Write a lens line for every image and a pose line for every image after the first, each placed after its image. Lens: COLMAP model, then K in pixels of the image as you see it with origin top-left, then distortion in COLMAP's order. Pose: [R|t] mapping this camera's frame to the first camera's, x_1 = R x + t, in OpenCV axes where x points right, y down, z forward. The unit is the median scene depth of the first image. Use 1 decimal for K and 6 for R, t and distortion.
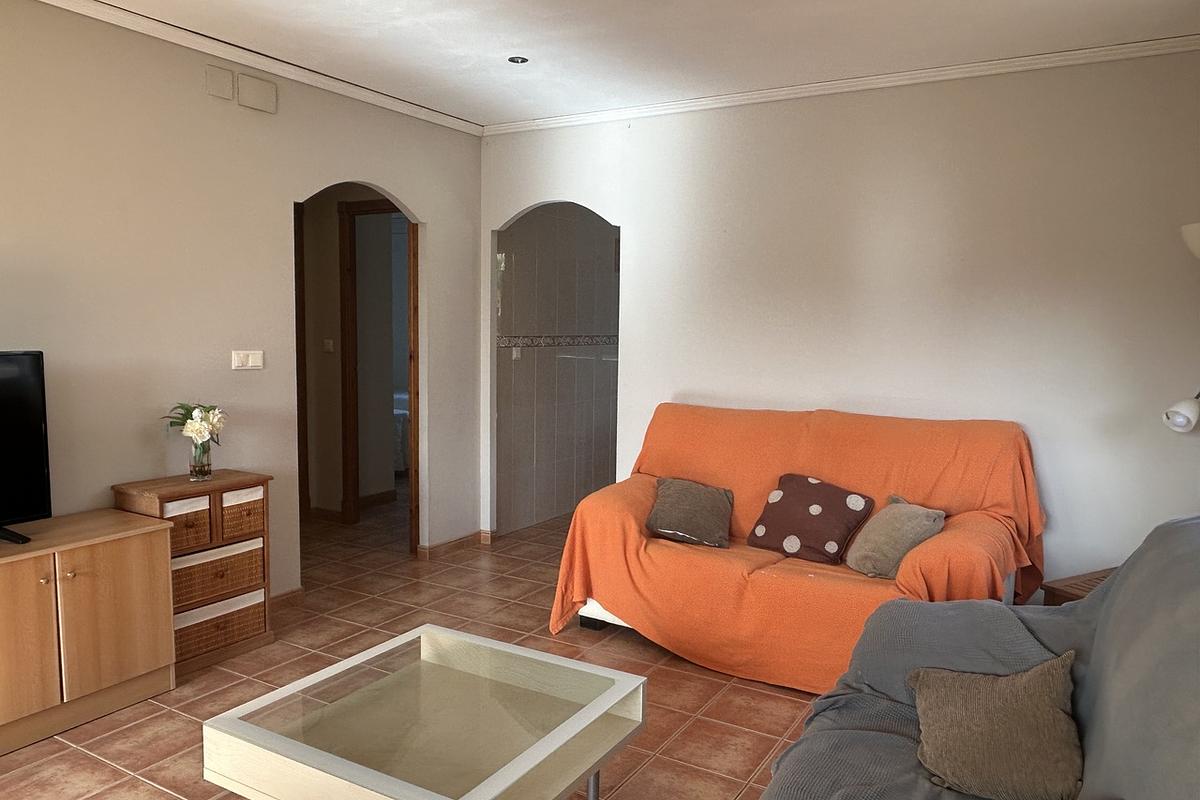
lens RADIAL K [[849.0, 0, 603.4], [0, 849.0, 402.4], [0, 0, 1]] dist [-0.005104, 0.001183]
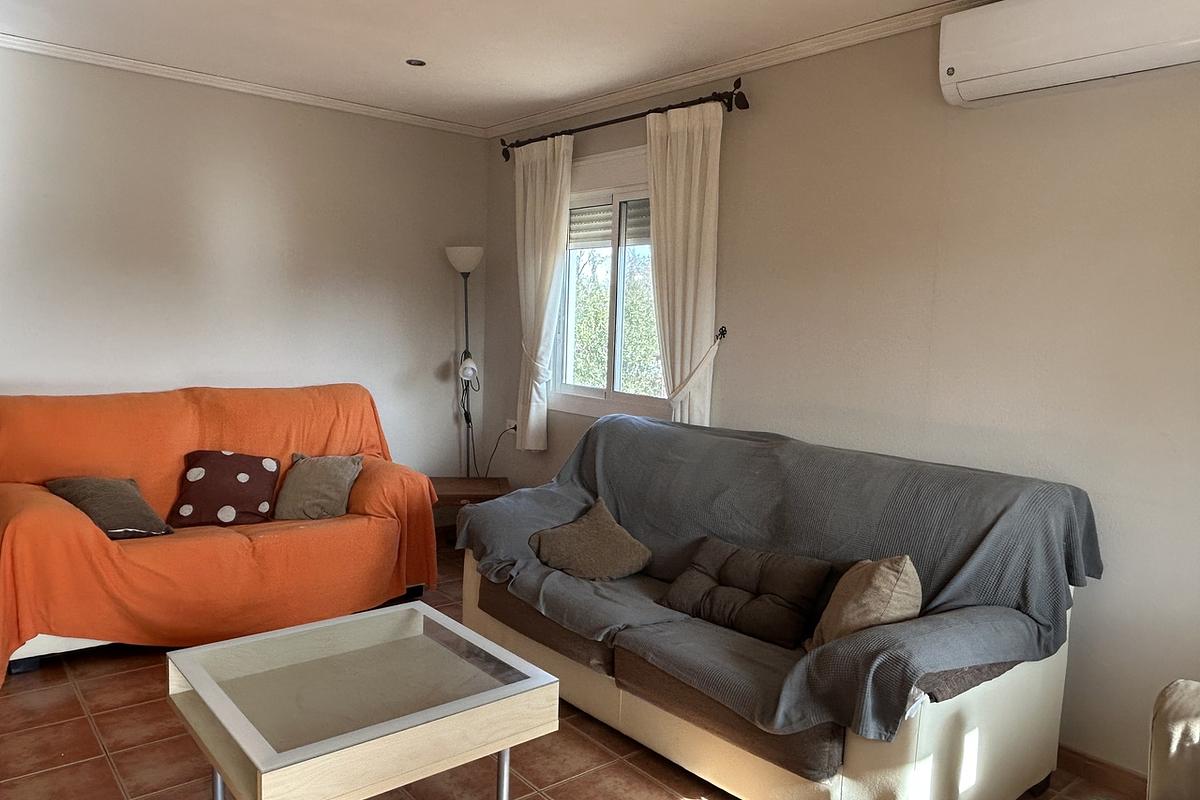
lens RADIAL K [[849.0, 0, 606.2], [0, 849.0, 405.7], [0, 0, 1]] dist [-0.005104, 0.001183]
pose [[0.332307, -0.097297, 0.938139, -0.607721], [0.061136, 0.994795, 0.081517, -0.025570], [-0.941188, 0.030266, 0.336526, 0.192924]]
